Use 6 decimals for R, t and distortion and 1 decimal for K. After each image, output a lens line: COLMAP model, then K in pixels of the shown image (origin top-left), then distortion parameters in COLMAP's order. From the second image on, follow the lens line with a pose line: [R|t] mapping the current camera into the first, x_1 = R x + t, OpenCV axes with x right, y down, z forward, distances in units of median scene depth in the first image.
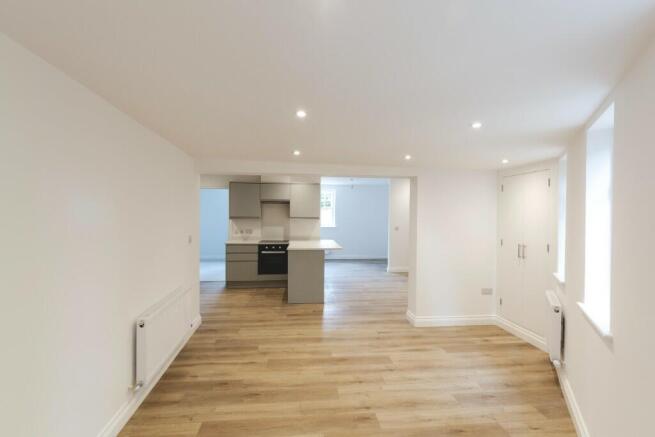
lens RADIAL K [[302.2, 0, 327.5], [0, 302.2, 218.5], [0, 0, 1]] dist [-0.000039, -0.000028]
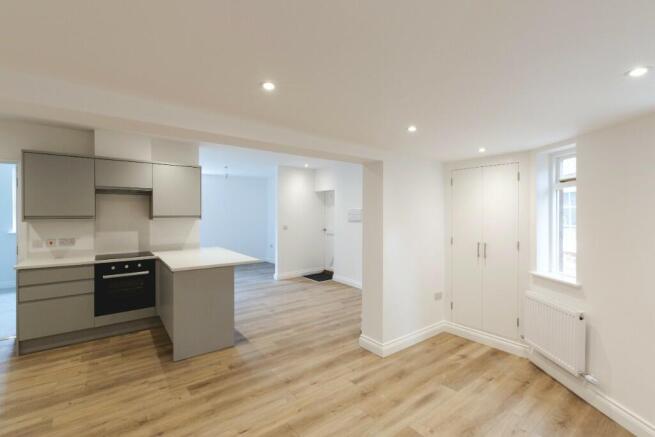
lens RADIAL K [[248.9, 0, 241.7], [0, 248.9, 214.8], [0, 0, 1]] dist [0.001276, -0.000021]
pose [[0.851222, -0.008796, 0.524732, -0.335484], [0.010071, 0.999949, 0.000423, -0.006395], [-0.524709, 0.004925, 0.851267, 0.635770]]
